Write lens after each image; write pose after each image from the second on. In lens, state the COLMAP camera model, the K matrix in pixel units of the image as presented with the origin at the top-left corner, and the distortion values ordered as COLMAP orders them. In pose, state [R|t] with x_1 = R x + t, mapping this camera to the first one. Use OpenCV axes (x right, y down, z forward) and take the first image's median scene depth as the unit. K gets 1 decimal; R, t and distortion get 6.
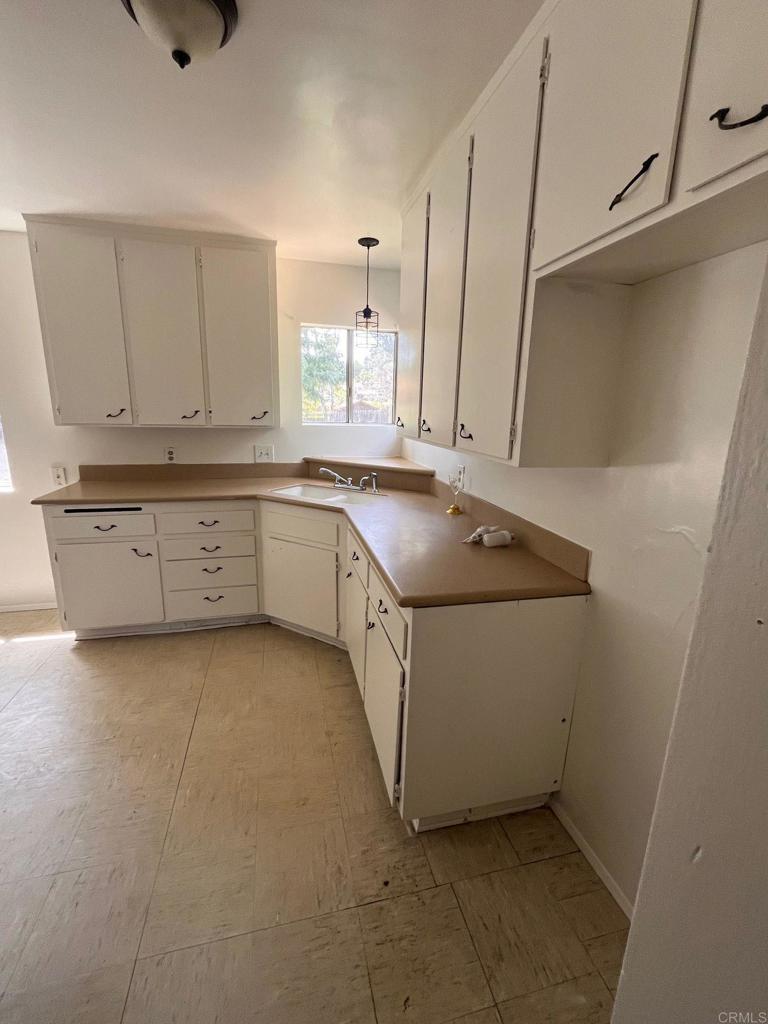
lens RADIAL K [[444.3, 0, 385.9], [0, 444.3, 507.5], [0, 0, 1]] dist [-0.003701, -0.000845]
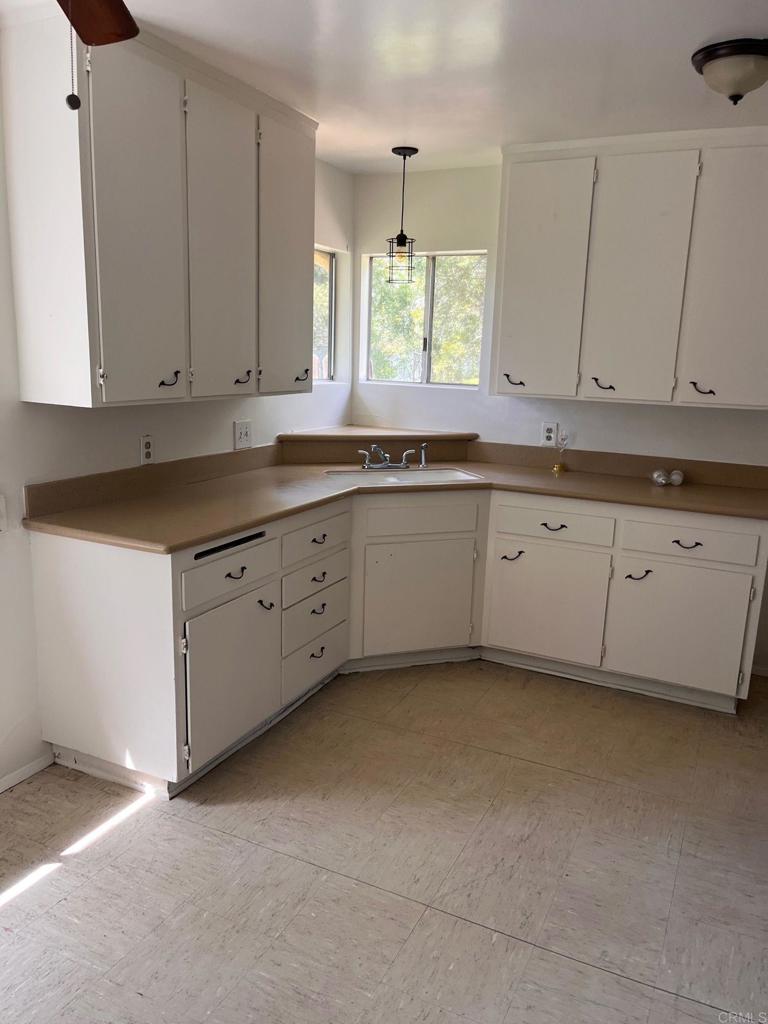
lens RADIAL K [[777.8, 0, 383.9], [0, 777.8, 516.3], [0, 0, 1]] dist [0.029702, -0.001899]
pose [[0.642459, -0.165128, 0.748318, -1.174720], [0.153304, 0.984463, 0.085621, -0.082443], [-0.750830, 0.059712, 0.657791, 0.148783]]
